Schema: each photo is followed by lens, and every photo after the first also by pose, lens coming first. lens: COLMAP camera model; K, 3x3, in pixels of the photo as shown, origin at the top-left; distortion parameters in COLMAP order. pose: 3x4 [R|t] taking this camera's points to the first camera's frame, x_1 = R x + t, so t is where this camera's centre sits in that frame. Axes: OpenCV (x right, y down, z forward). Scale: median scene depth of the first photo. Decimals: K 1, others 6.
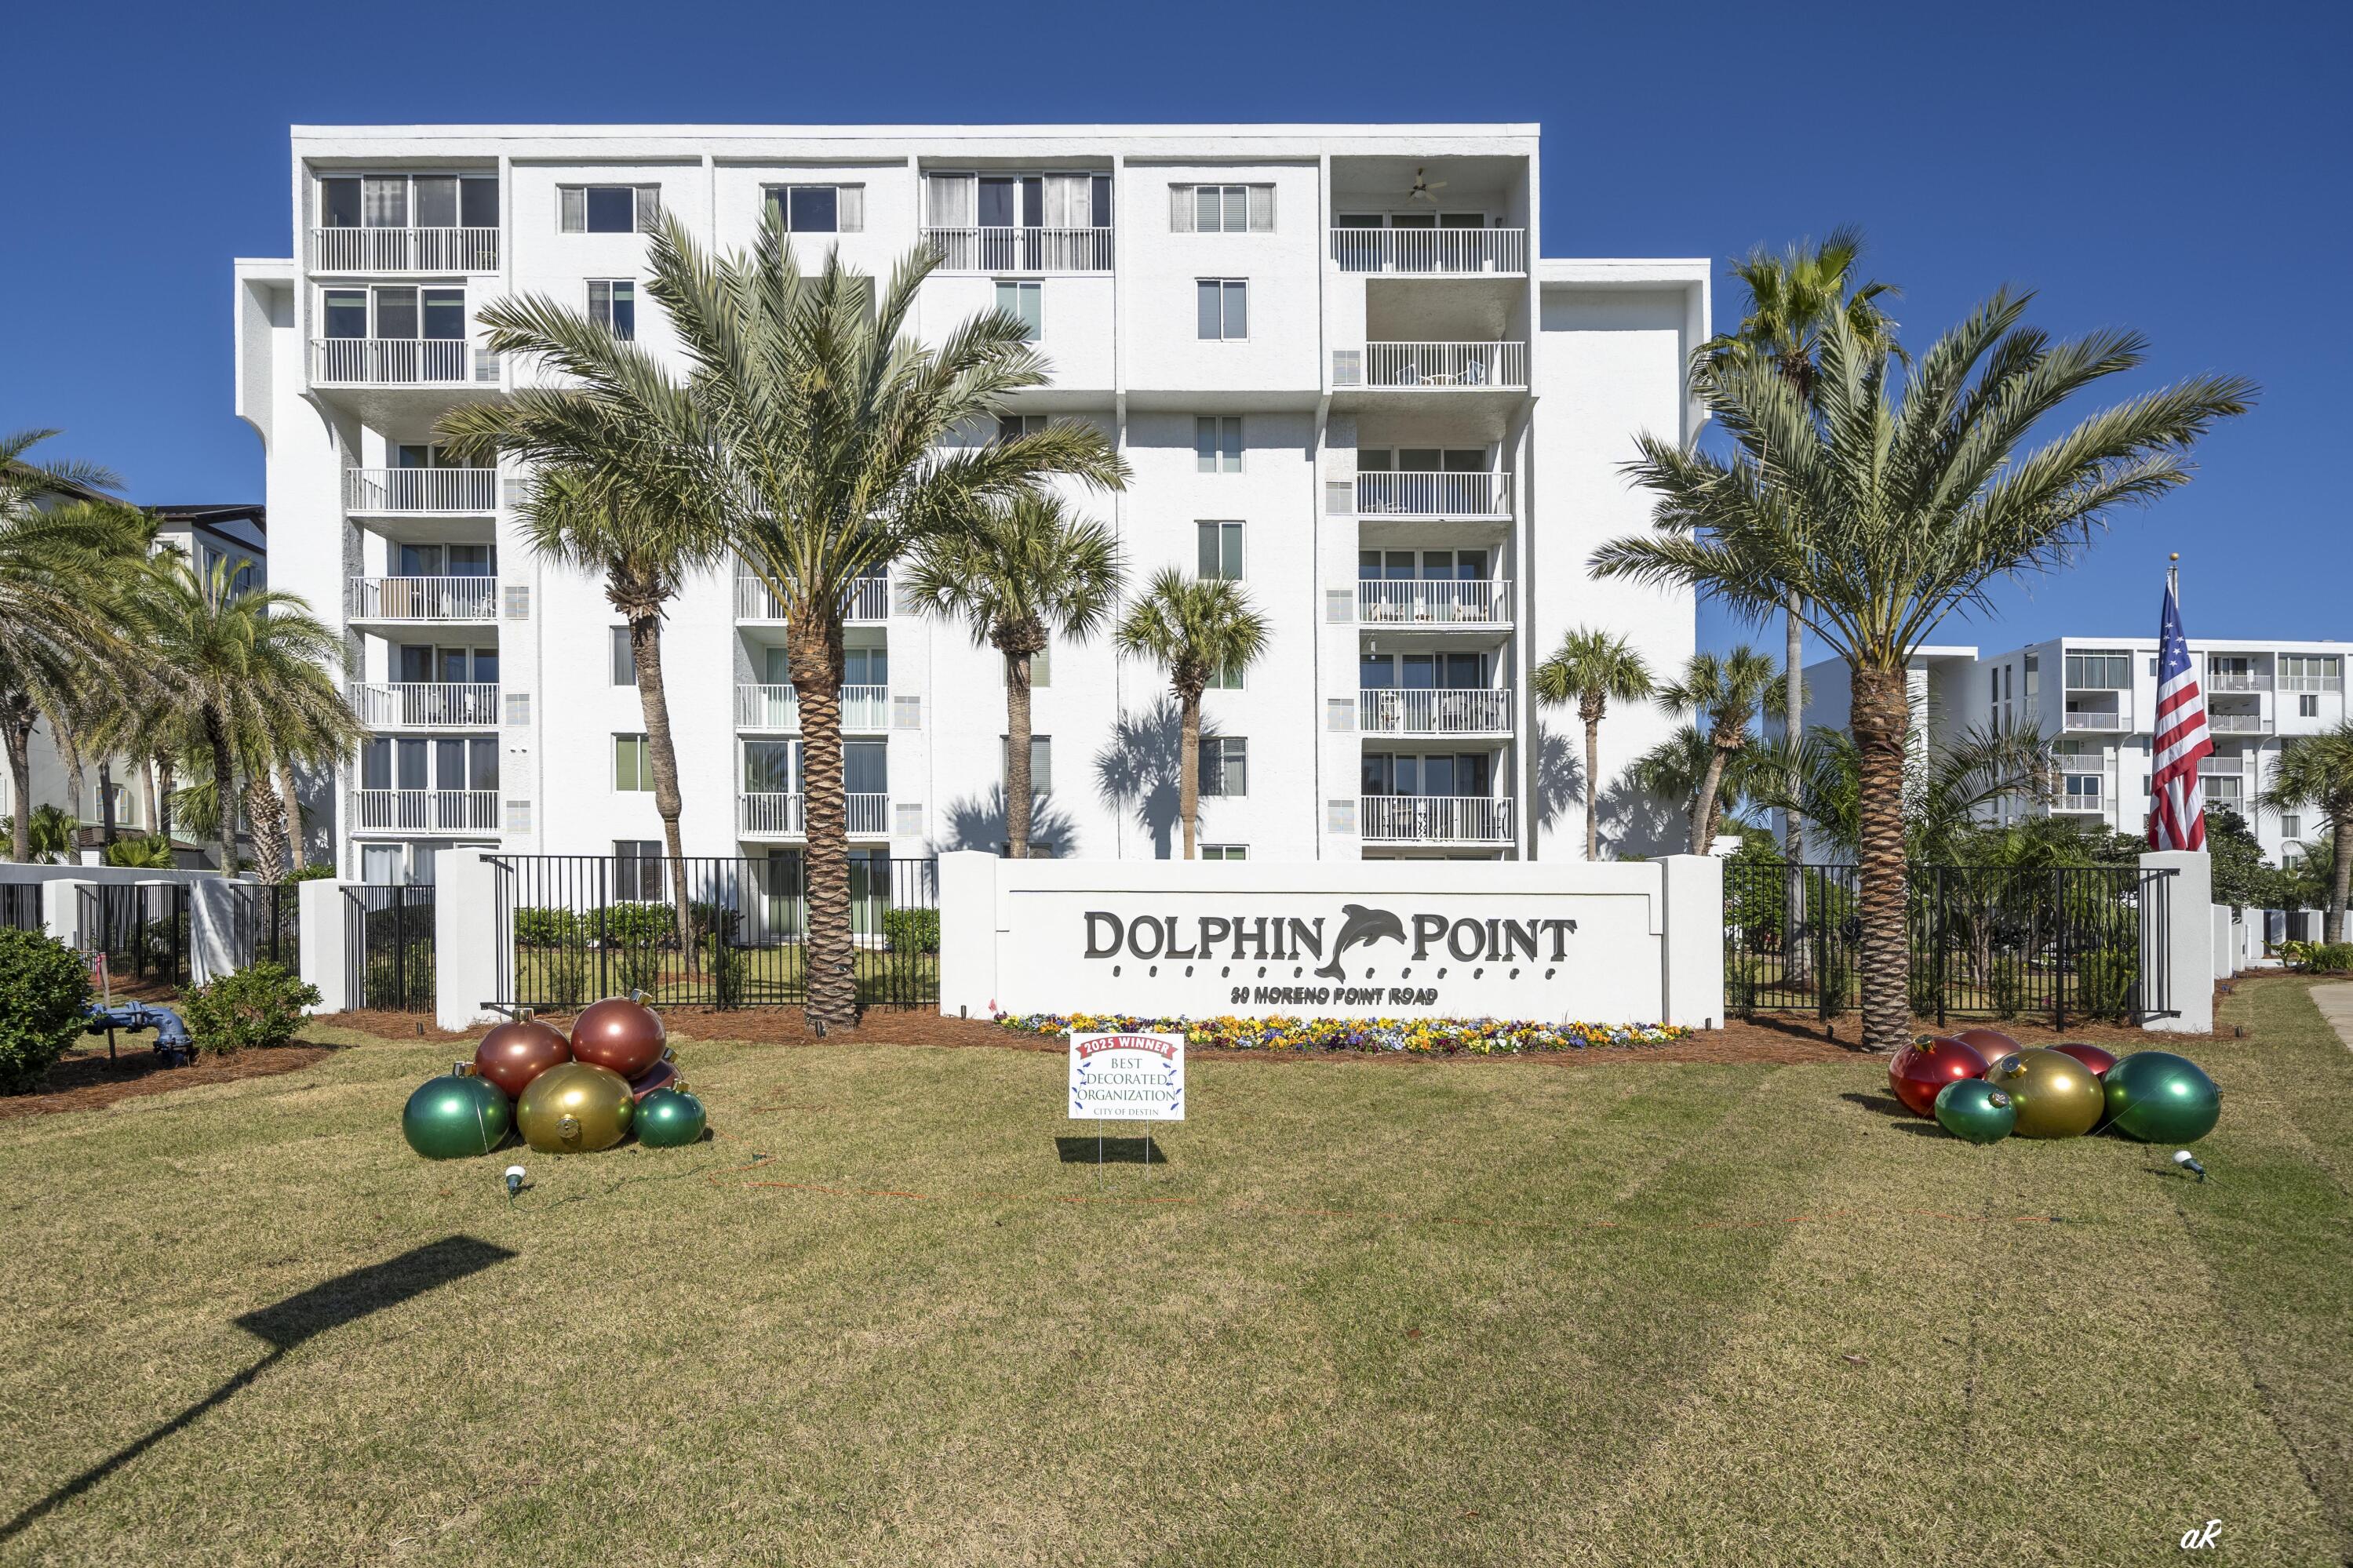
lens RADIAL K [[1154.5, 0, 1175.7], [0, 1154.5, 824.8], [0, 0, 1]] dist [0.000234, -0.000165]
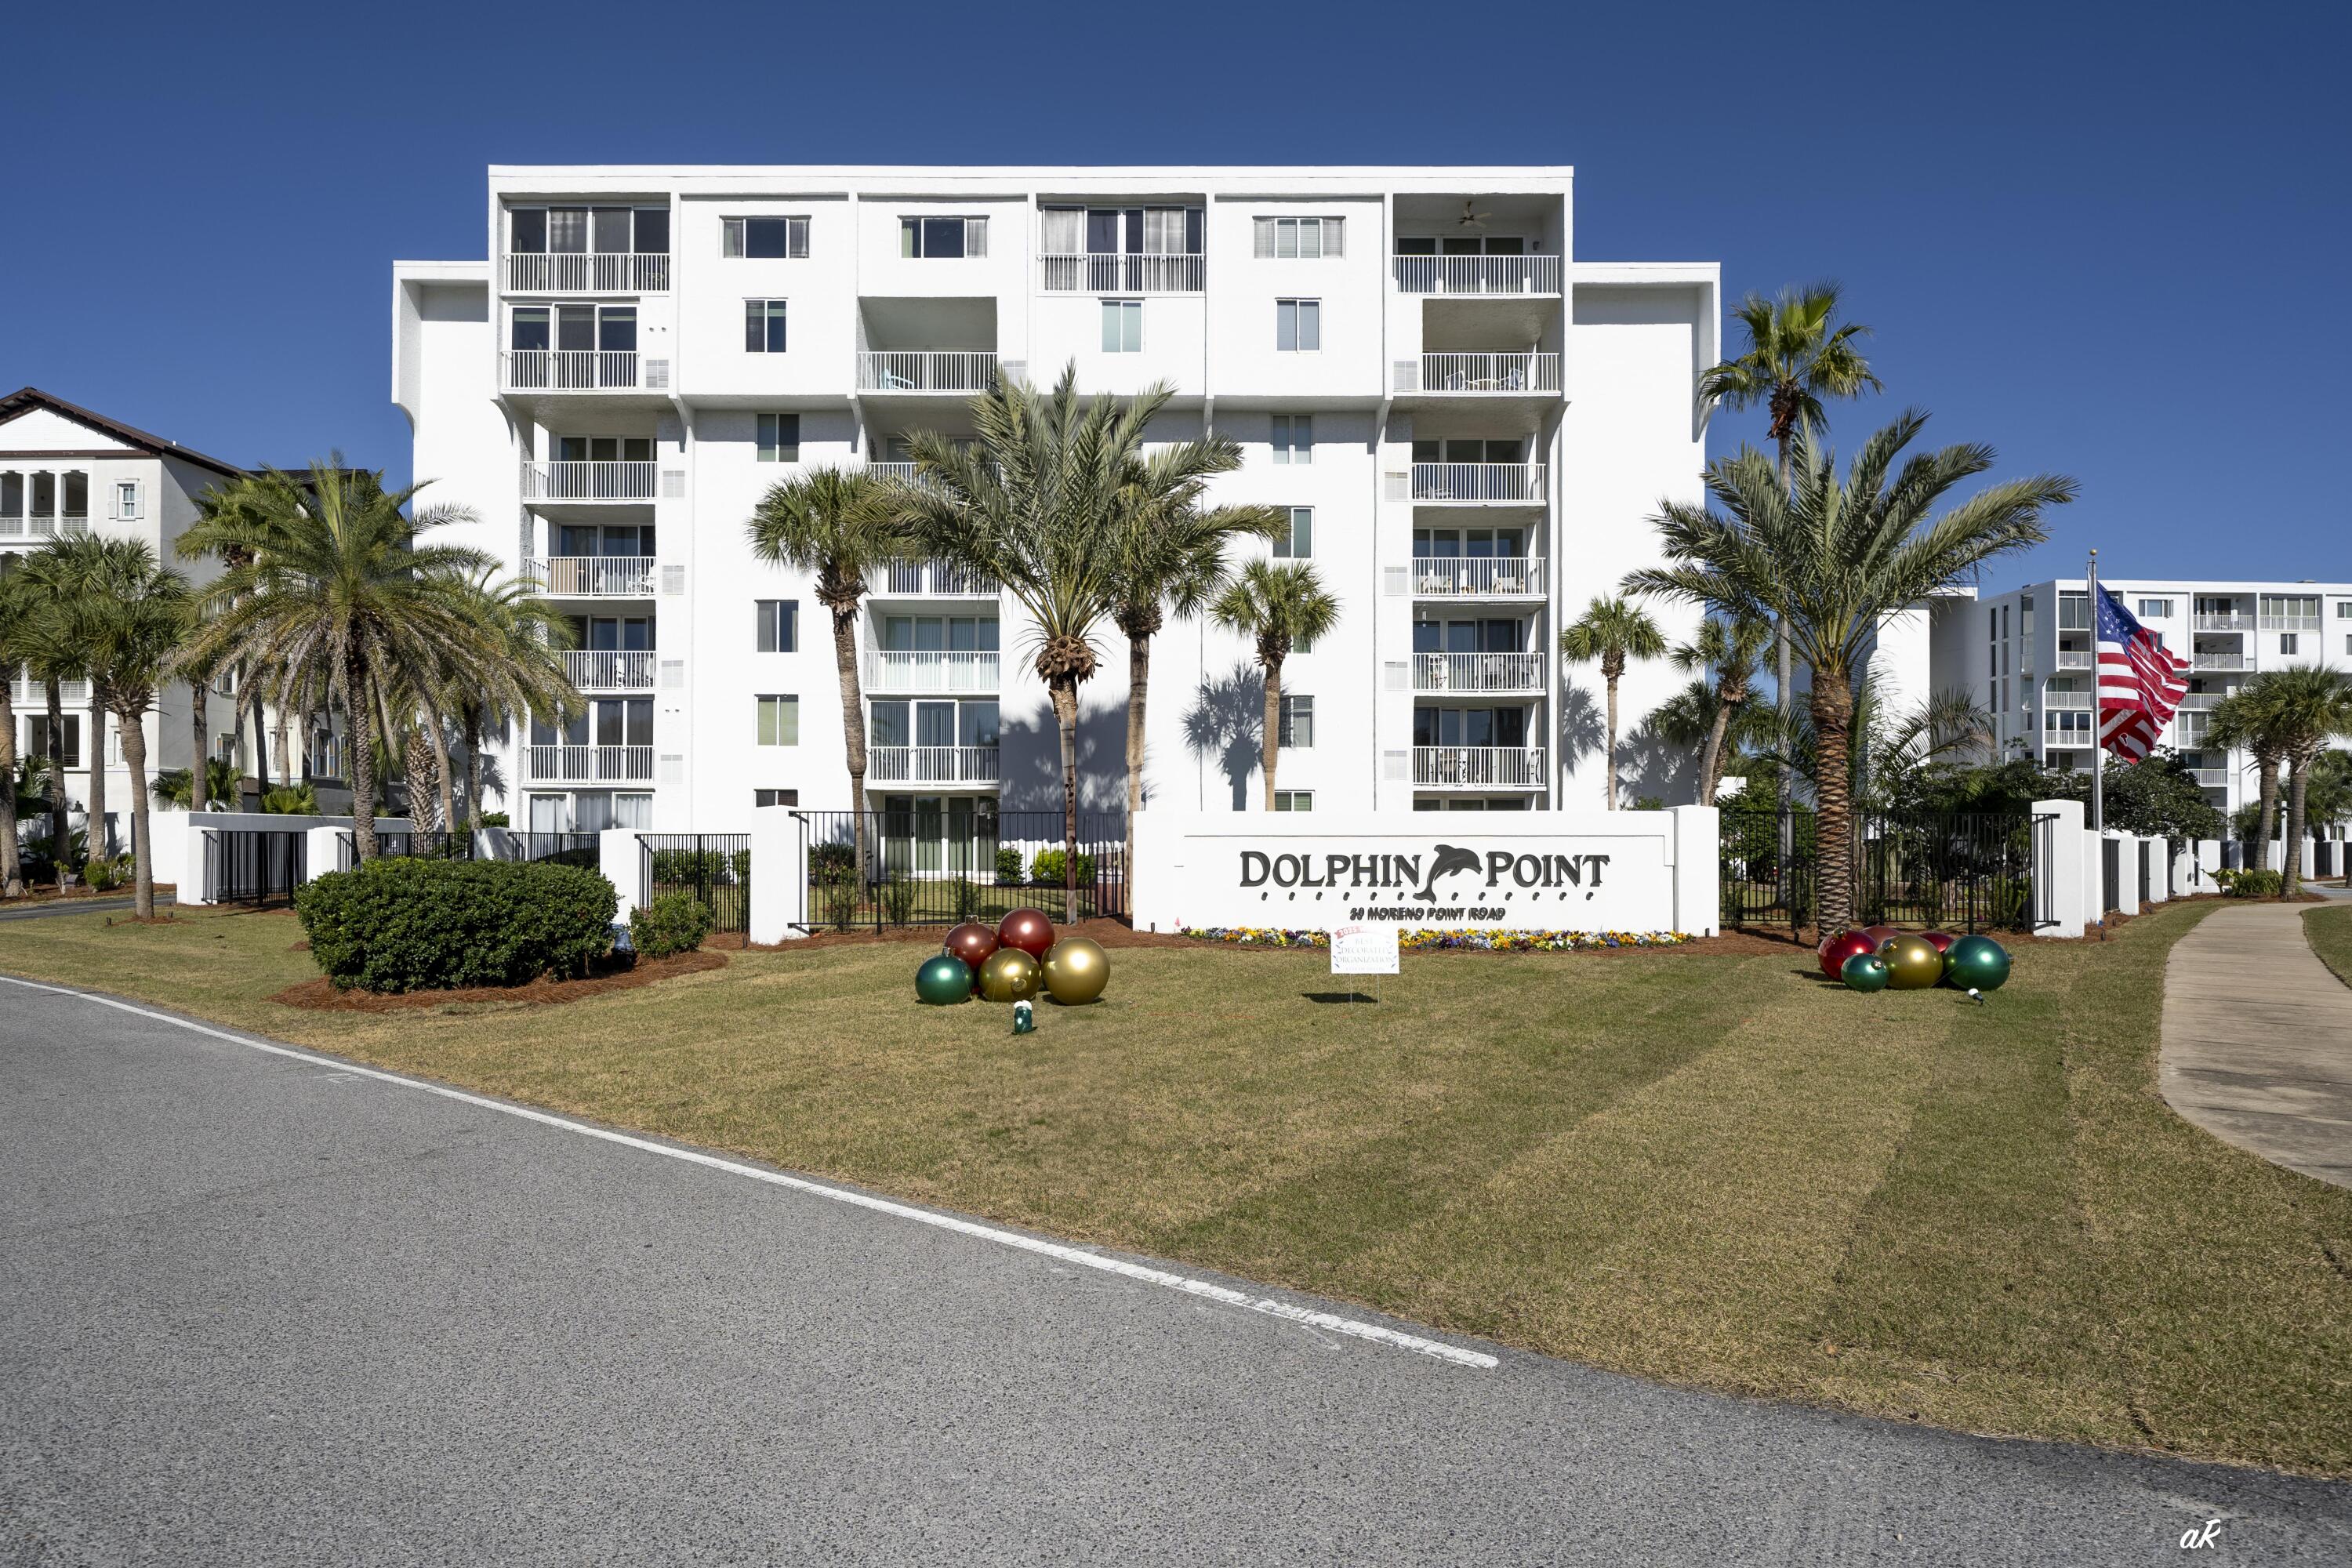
lens RADIAL K [[1286.3, 0, 1176.0], [0, 1286.3, 784.0], [0, 0, 1]] dist [-0.001765, 0.000471]
pose [[0.999579, -0.004594, 0.028642, -0.121949], [0.003830, 0.999637, 0.026670, -0.025714], [-0.028754, -0.026549, 0.999234, -0.290607]]
